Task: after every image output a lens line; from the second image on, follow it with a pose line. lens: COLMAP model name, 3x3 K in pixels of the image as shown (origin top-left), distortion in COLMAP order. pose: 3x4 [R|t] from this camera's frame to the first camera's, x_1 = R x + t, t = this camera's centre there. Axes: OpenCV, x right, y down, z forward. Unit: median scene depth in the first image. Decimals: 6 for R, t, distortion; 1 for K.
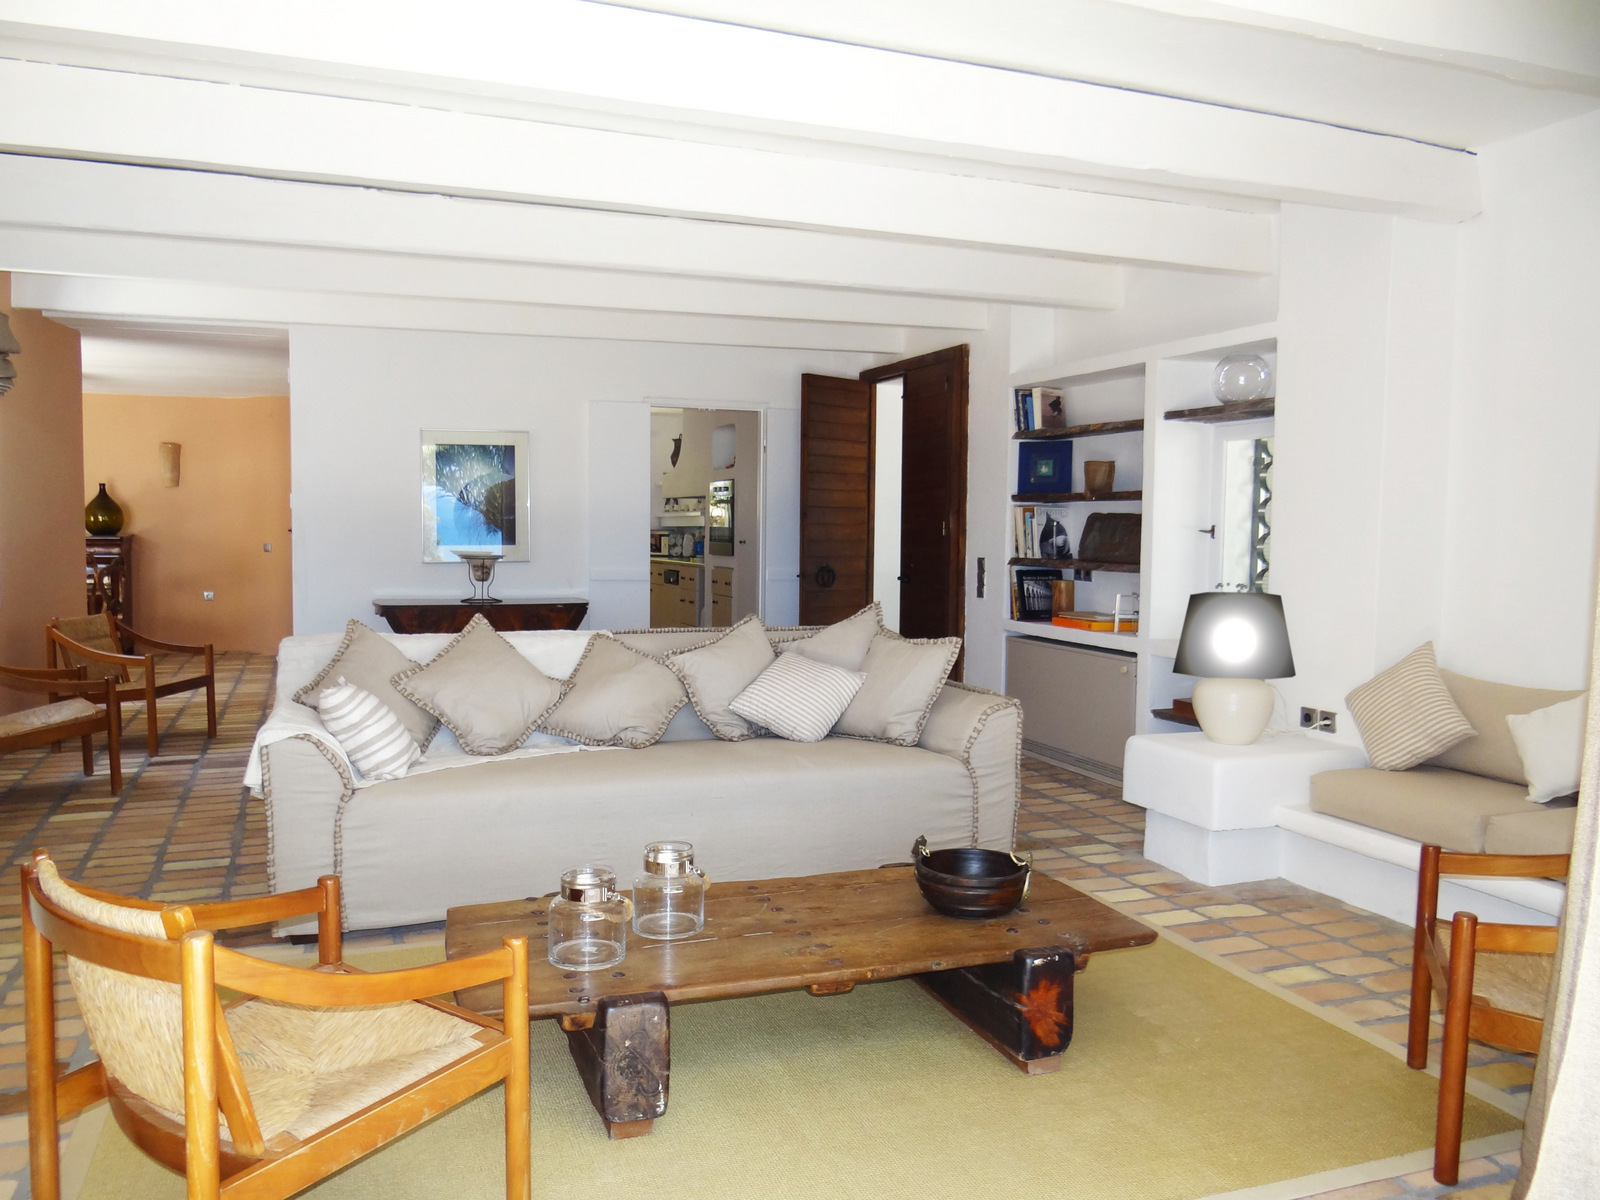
lens RADIAL K [[1247.9, 0, 801.9], [0, 1247.9, 604.1], [0, 0, 1]] dist [0.009905, 0.003072]
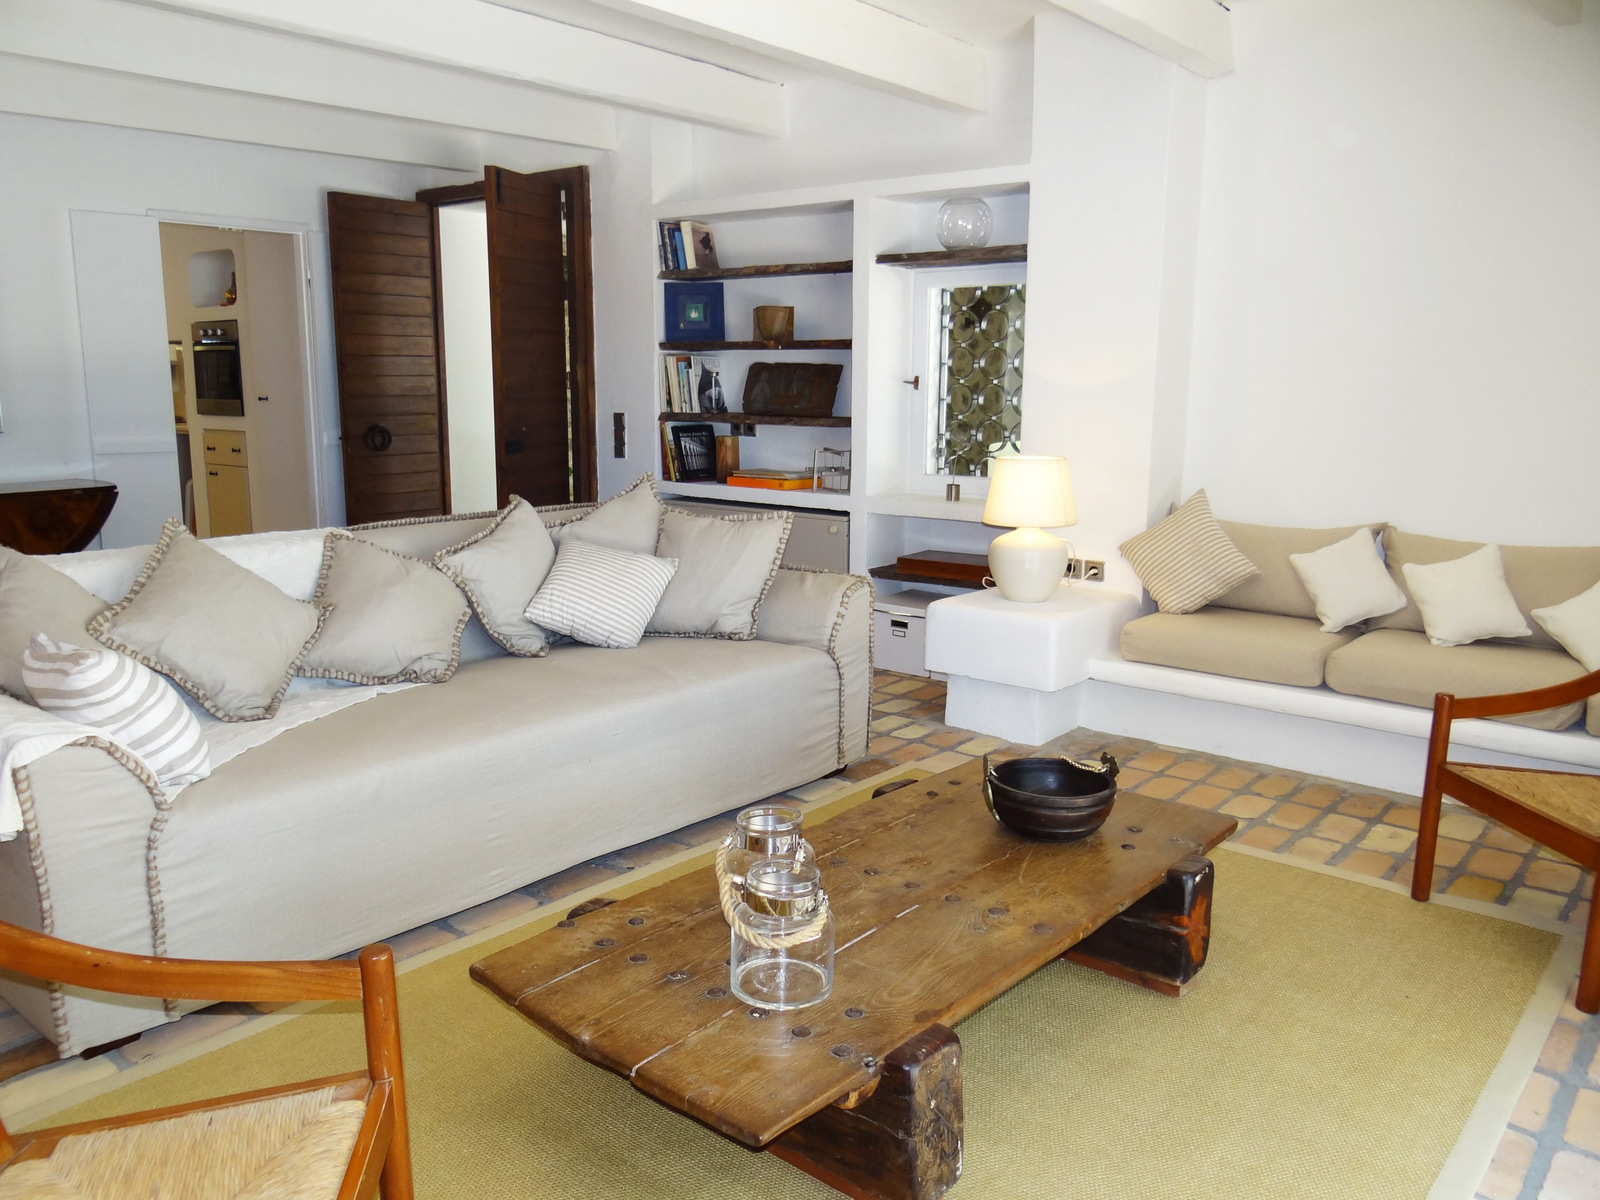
lens RADIAL K [[1247.9, 0, 797.1], [0, 1247.9, 600.9], [0, 0, 1]] dist [0.009905, 0.003072]
pose [[0.879250, -0.093992, 0.466996, -0.276590], [0.036889, 0.990831, 0.129971, -0.023869], [-0.474931, -0.097050, 0.874655, 0.216607]]
